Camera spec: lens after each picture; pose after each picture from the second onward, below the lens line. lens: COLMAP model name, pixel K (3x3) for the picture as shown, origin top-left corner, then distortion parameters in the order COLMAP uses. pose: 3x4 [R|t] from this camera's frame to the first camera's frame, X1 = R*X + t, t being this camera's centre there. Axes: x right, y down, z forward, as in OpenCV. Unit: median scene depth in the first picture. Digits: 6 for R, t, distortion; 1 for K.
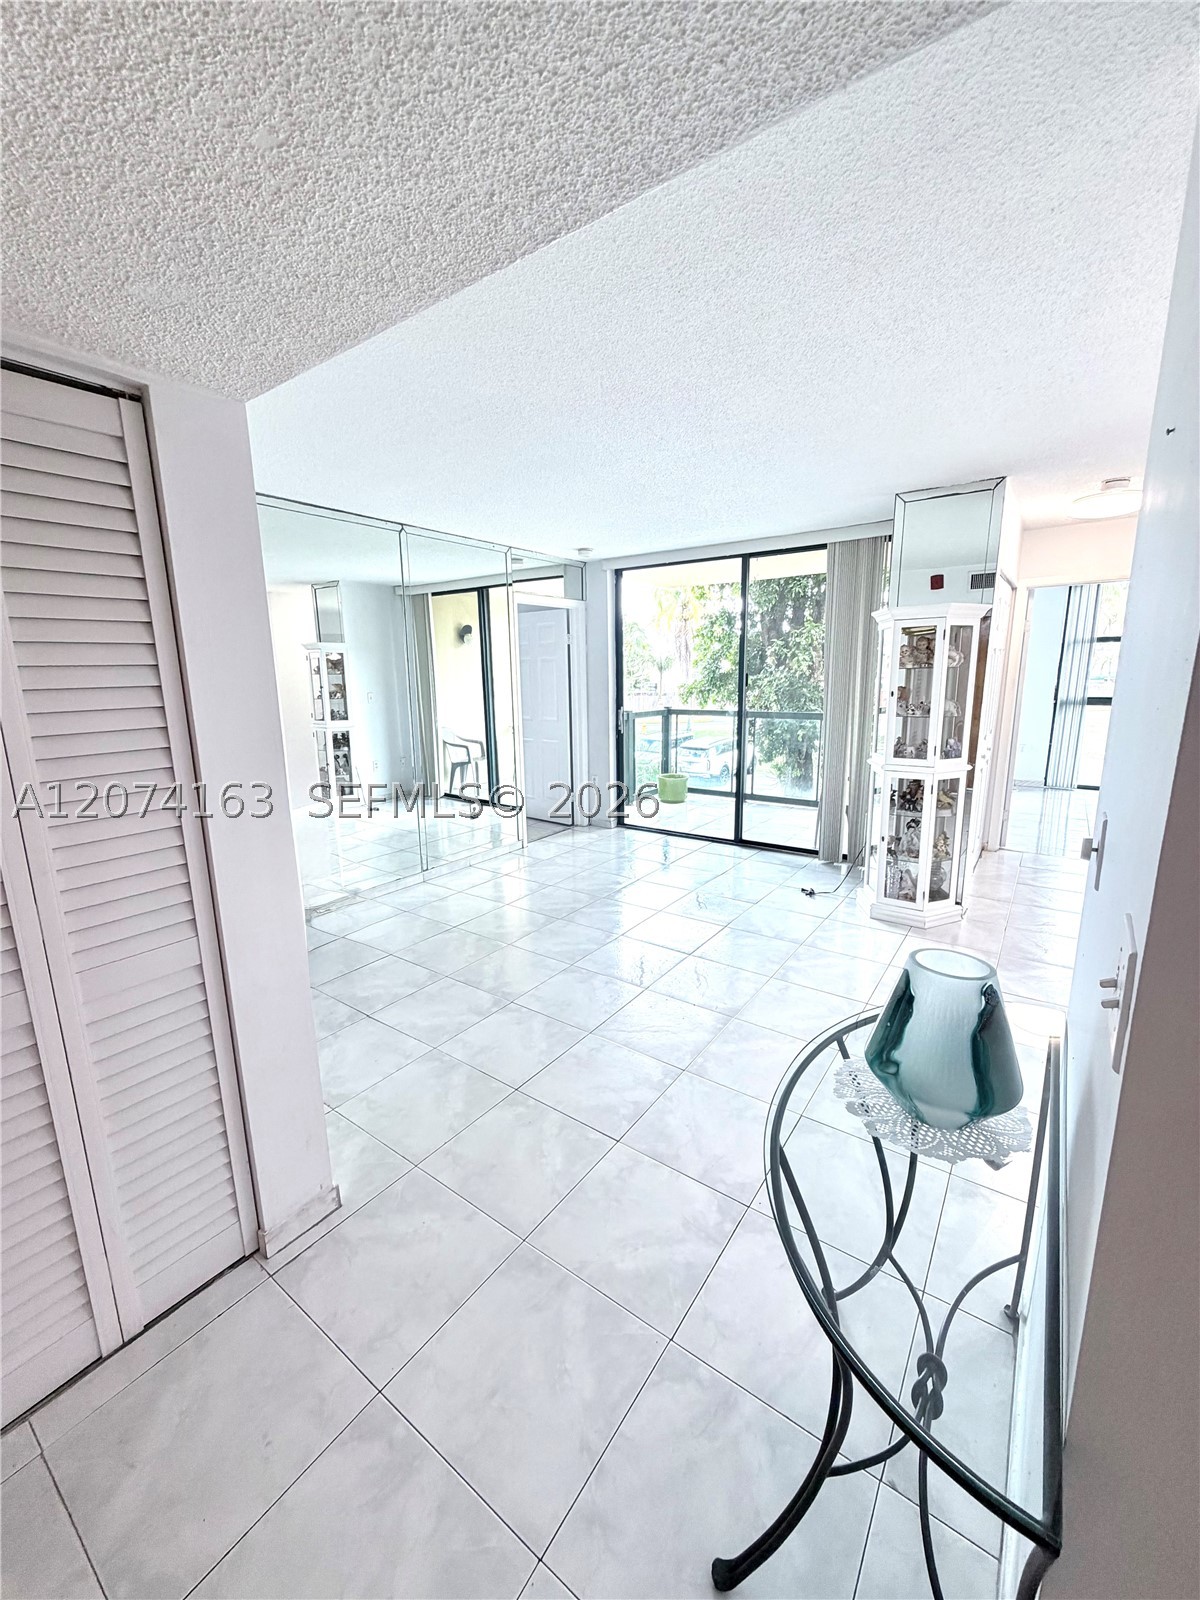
lens RADIAL K [[636.0, 0, 602.6], [0, 636.0, 796.3], [0, 0, 1]] dist [-0.001978, 0.000566]
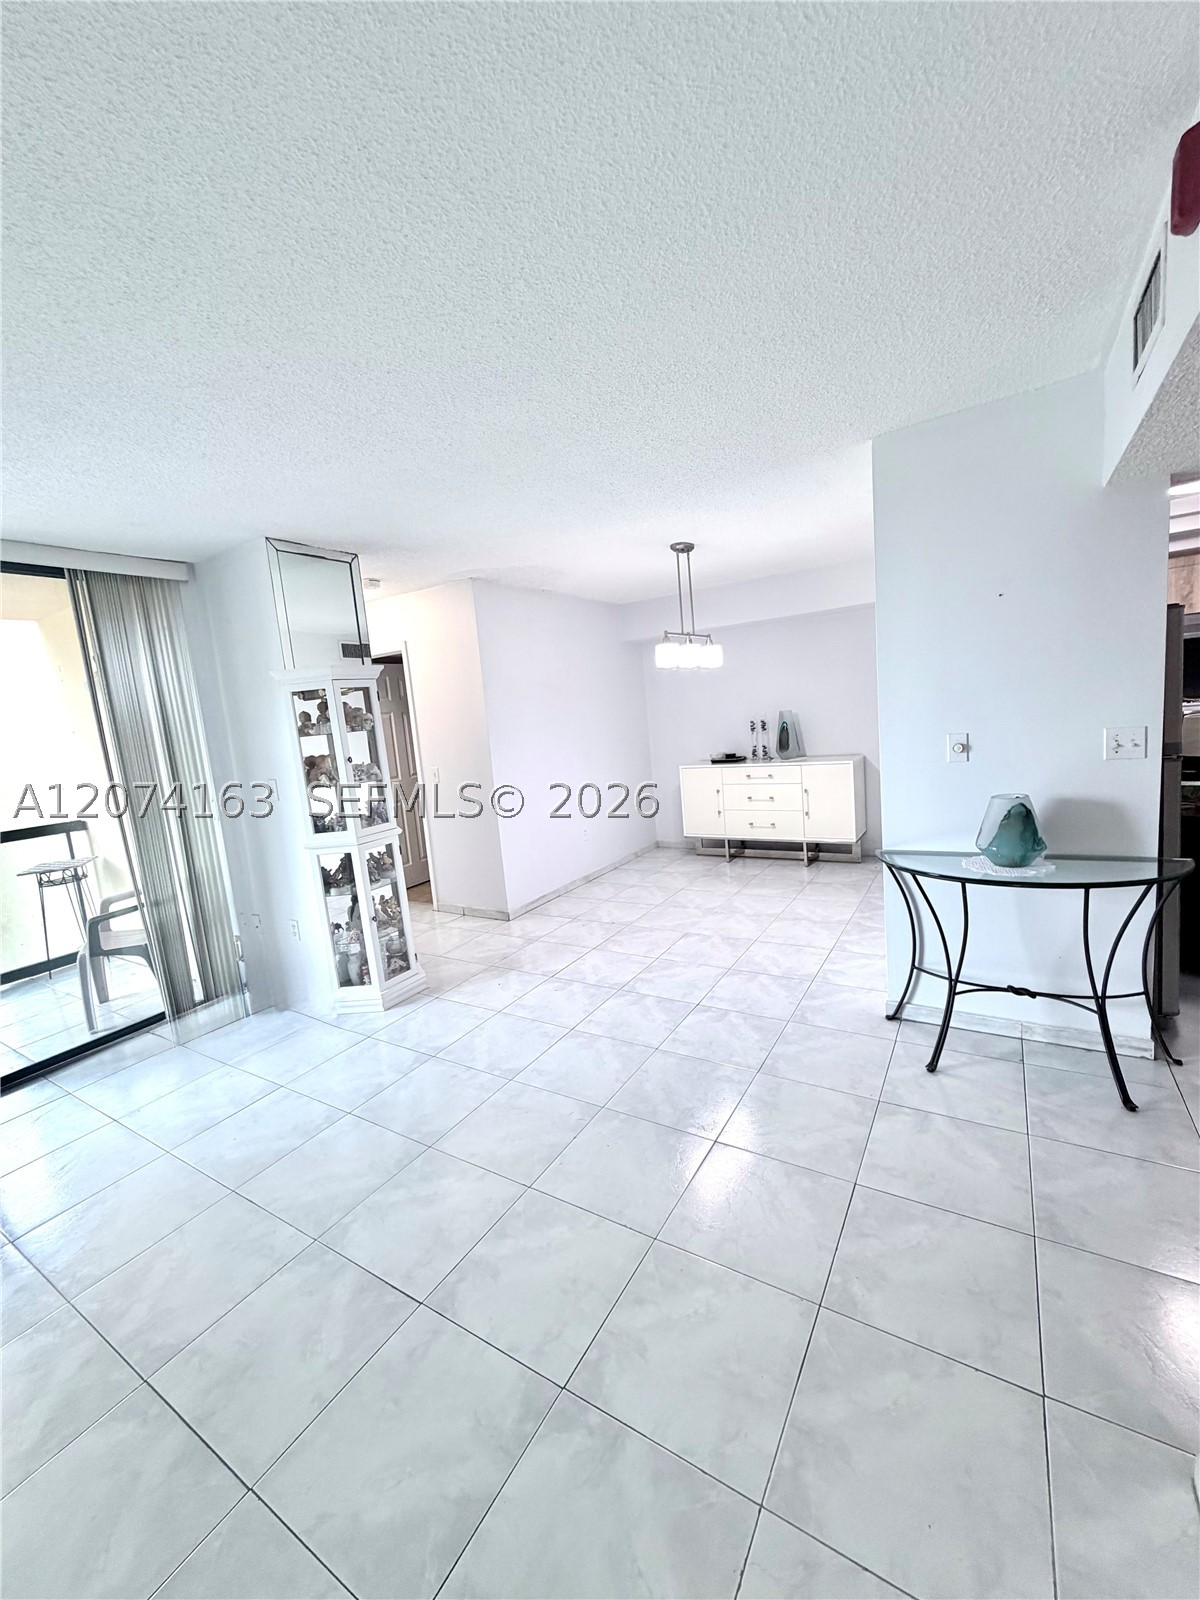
lens RADIAL K [[636.0, 0, 600.7], [0, 636.0, 800.8], [0, 0, 1]] dist [-0.001978, 0.000566]
pose [[-0.063442, -0.118994, 0.990866, -0.433930], [0.279571, 0.950993, 0.132106, -0.117652], [-0.958027, 0.285399, -0.027066, 0.655342]]
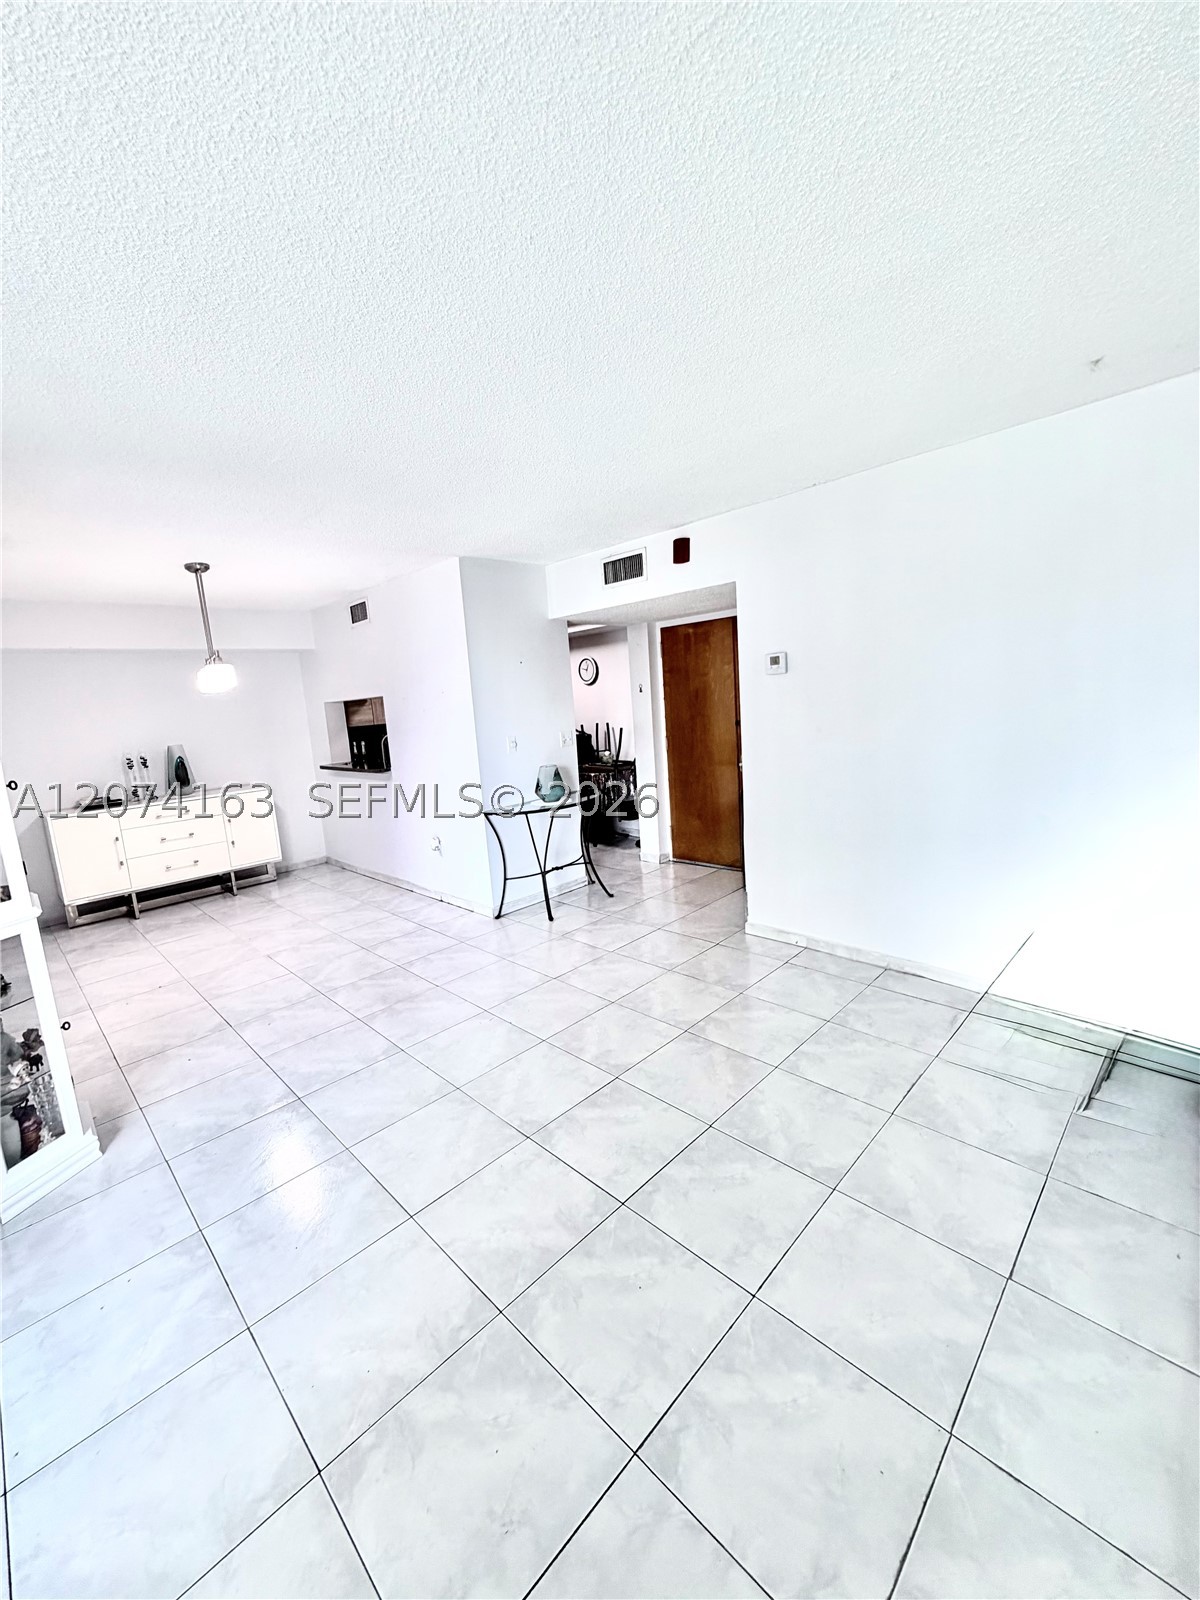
lens RADIAL K [[636.0, 0, 604.3], [0, 636.0, 800.8], [0, 0, 1]] dist [-0.001978, 0.000566]
pose [[-0.984241, 0.055110, 0.168024, -0.155517], [0.110841, 0.932633, 0.343381, -0.266273], [-0.137780, 0.356594, -0.924044, 1.362792]]
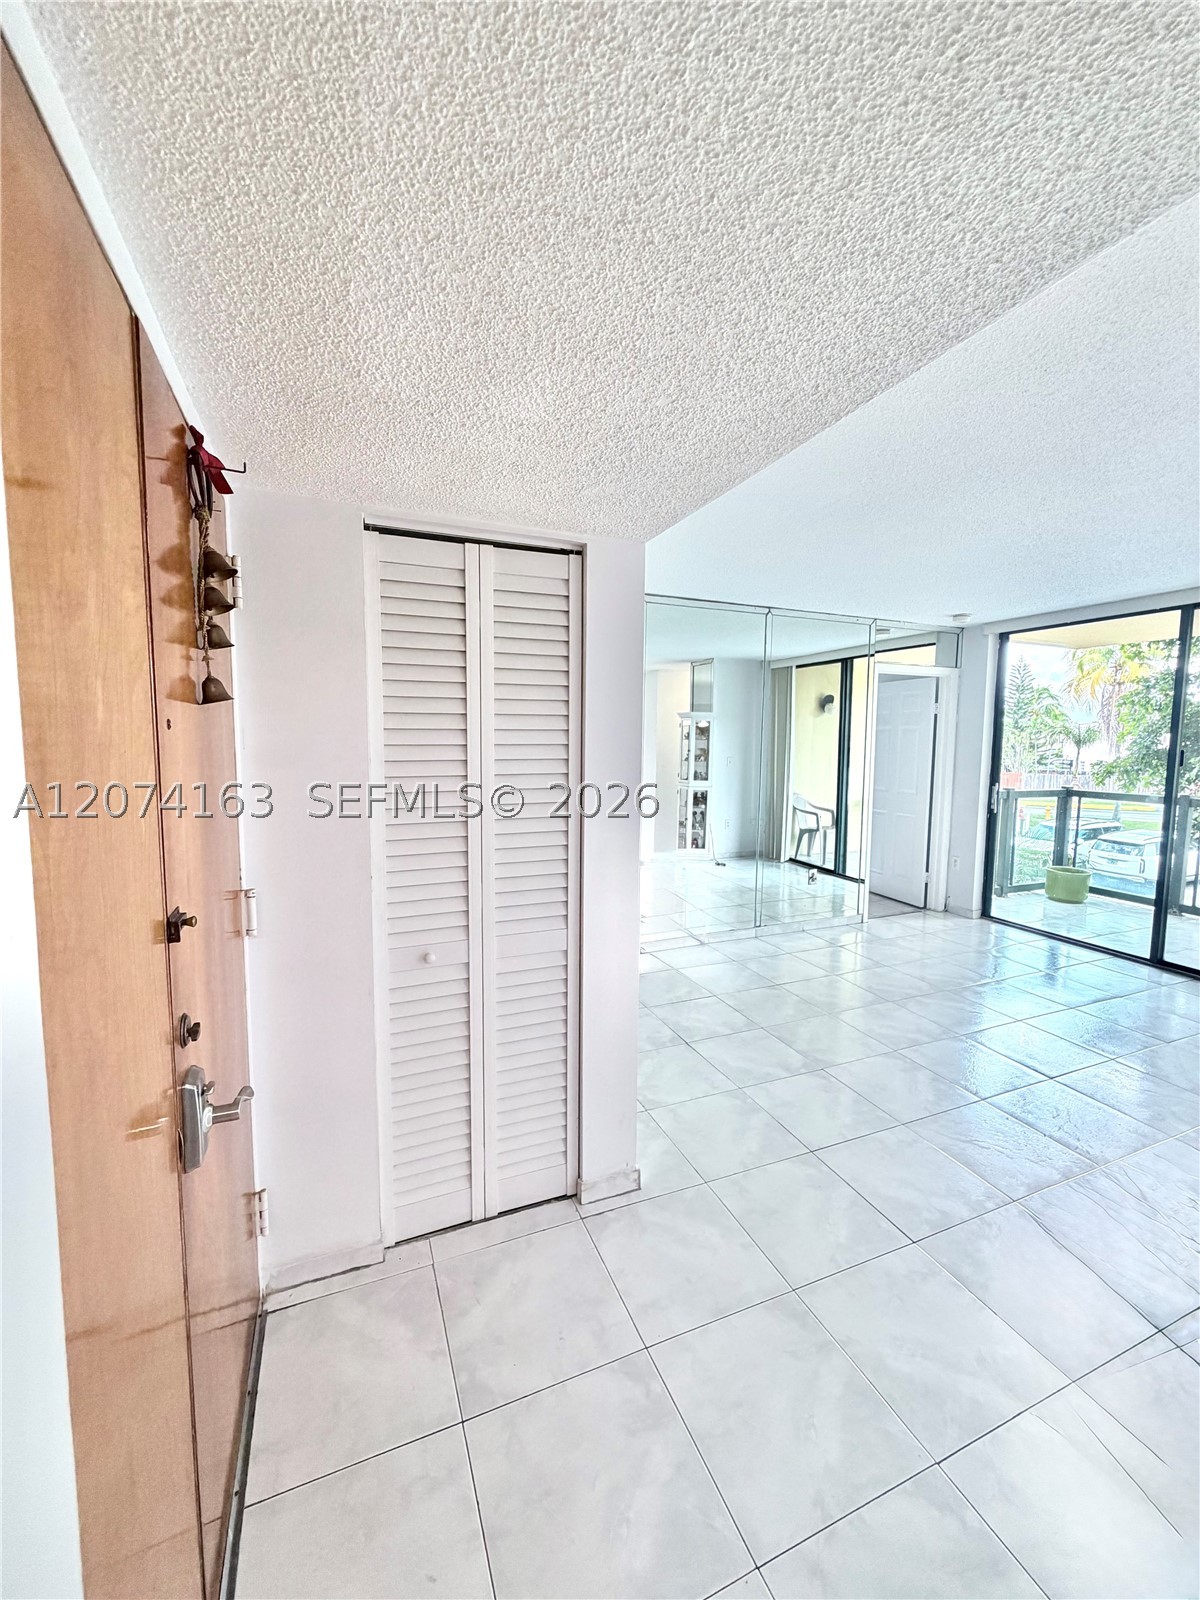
lens RADIAL K [[636.0, 0, 601.3], [0, 636.0, 795.4], [0, 0, 1]] dist [-0.001978, 0.000566]
pose [[0.848936, 0.068768, -0.524002, 0.041515], [-0.123552, 0.989847, -0.070264, 0.010525], [0.513850, 0.124391, 0.848814, -0.053715]]
